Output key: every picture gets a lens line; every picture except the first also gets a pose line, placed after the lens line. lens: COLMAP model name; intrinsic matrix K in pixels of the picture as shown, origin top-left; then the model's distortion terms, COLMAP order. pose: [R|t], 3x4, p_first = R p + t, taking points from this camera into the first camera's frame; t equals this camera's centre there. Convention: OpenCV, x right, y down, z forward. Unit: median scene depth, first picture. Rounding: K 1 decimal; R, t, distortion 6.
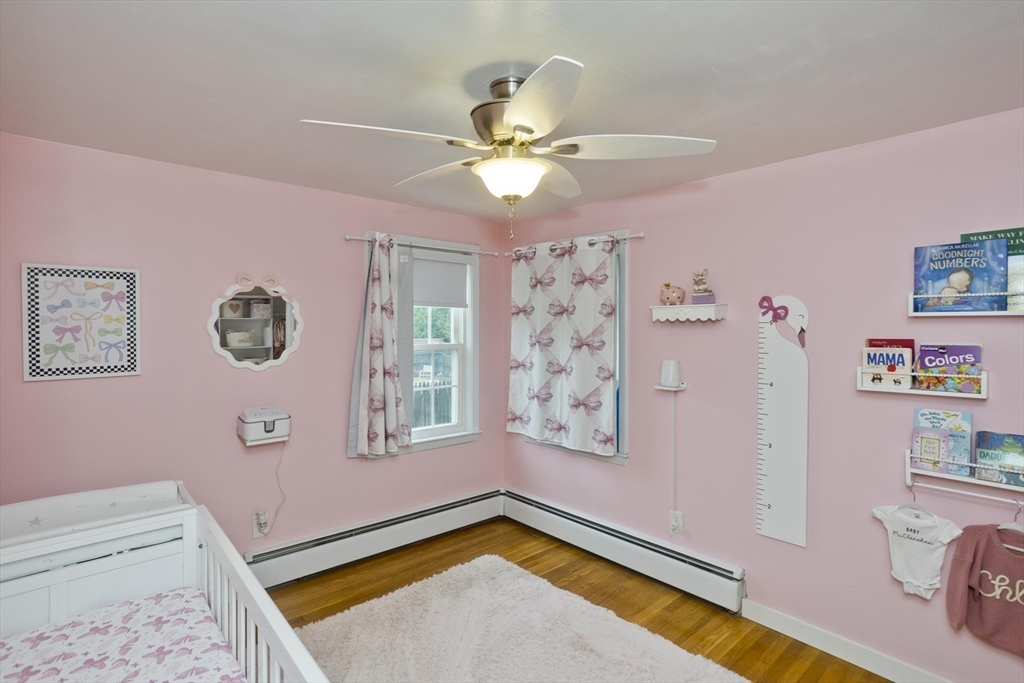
lens RADIAL K [[519.2, 0, 512.0], [0, 519.2, 341.5], [0, 0, 1]] dist [0.040090, 0.000369]
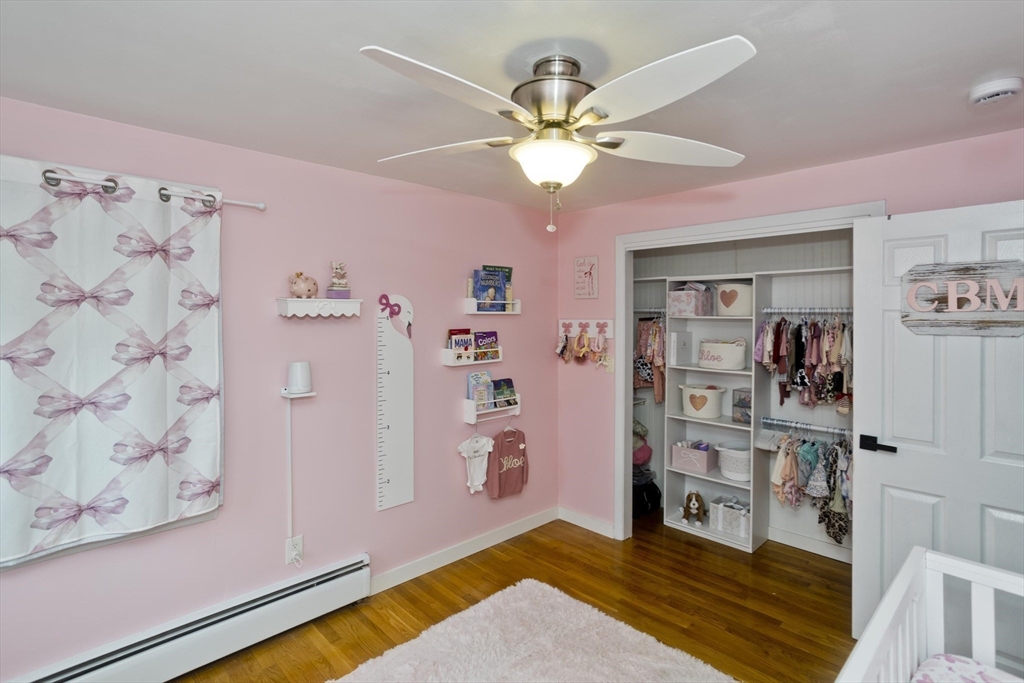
lens RADIAL K [[512.8, 0, 516.8], [0, 512.8, 323.2], [0, 0, 1]] dist [0.000150, 0.001299]
pose [[-0.019099, -0.019053, 0.999636, -0.616393], [0.030559, 0.999340, 0.019631, -0.038366], [-0.999350, 0.030923, -0.018504, 0.749149]]
